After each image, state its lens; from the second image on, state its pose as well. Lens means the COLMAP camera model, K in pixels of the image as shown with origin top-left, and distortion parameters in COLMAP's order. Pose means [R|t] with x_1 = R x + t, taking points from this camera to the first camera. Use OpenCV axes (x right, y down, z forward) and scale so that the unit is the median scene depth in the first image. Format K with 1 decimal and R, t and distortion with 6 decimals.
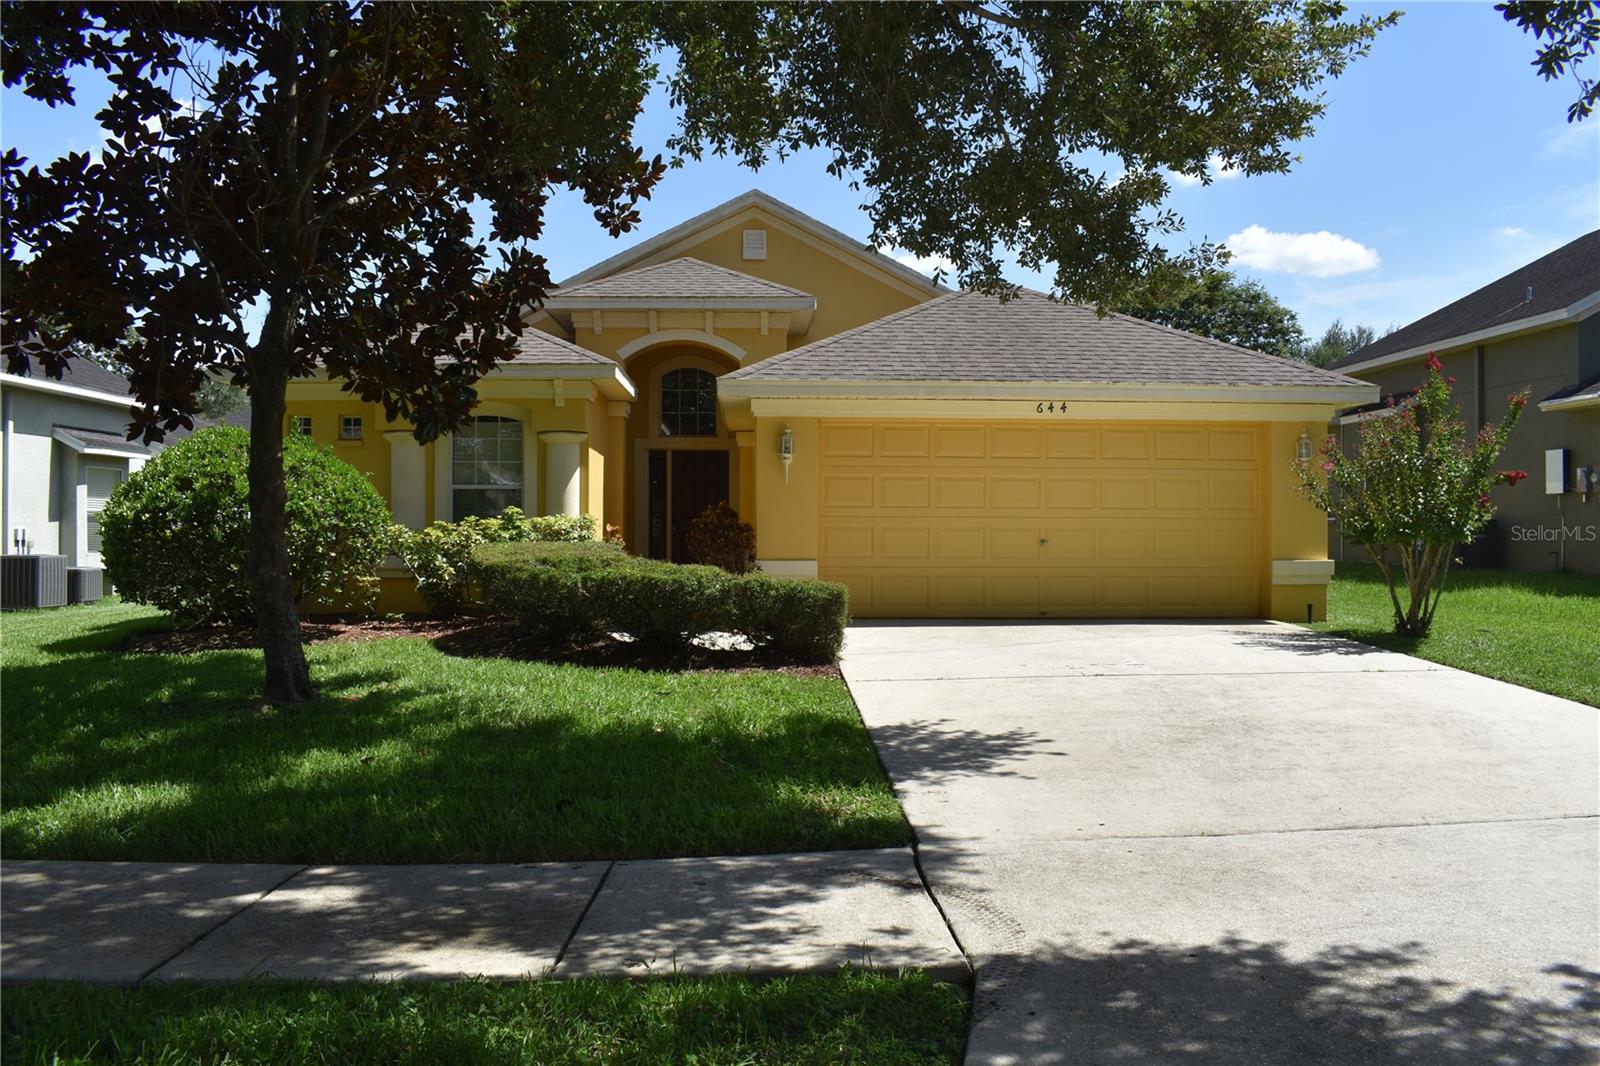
lens RADIAL K [[1256.0, 0, 799.3], [0, 1256.0, 530.6], [0, 0, 1]] dist [-0.098403, 0.017741]
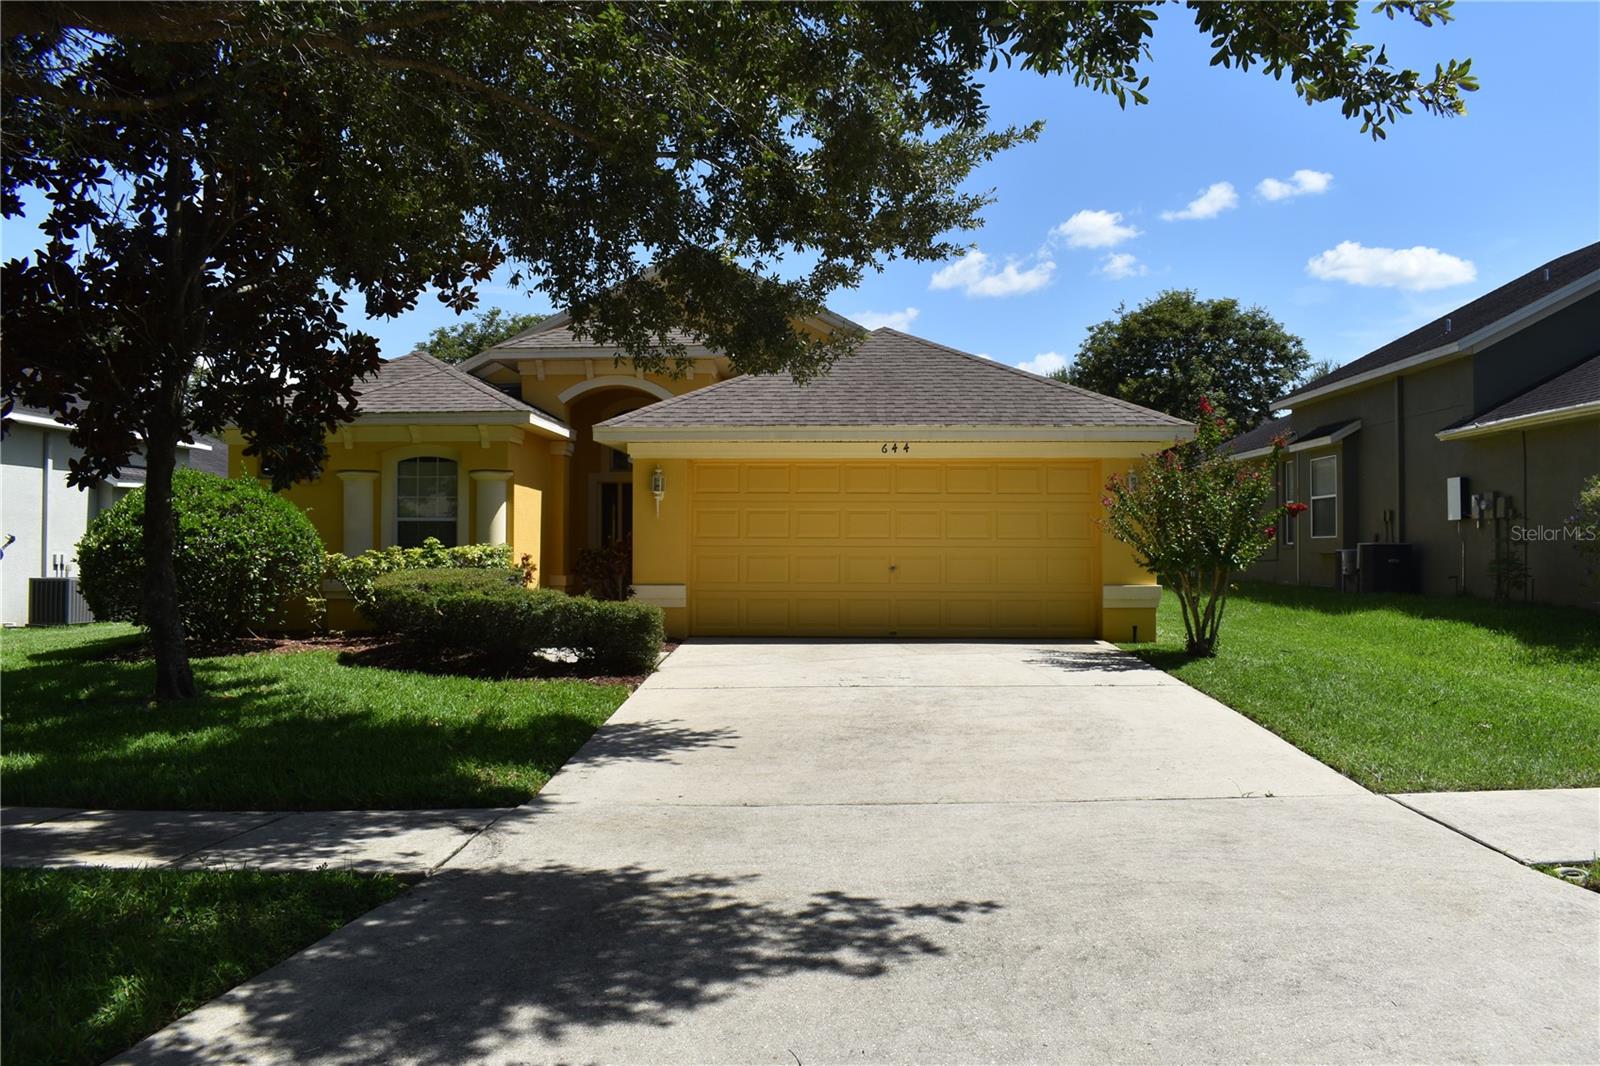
lens RADIAL K [[1256.0, 0, 800.9], [0, 1256.0, 527.8], [0, 0, 1]] dist [-0.098403, 0.017741]
pose [[0.997151, -0.002464, -0.075397, 0.214312], [0.001033, 0.999819, -0.019015, -0.006648], [0.075430, 0.018883, 0.996972, -0.126098]]
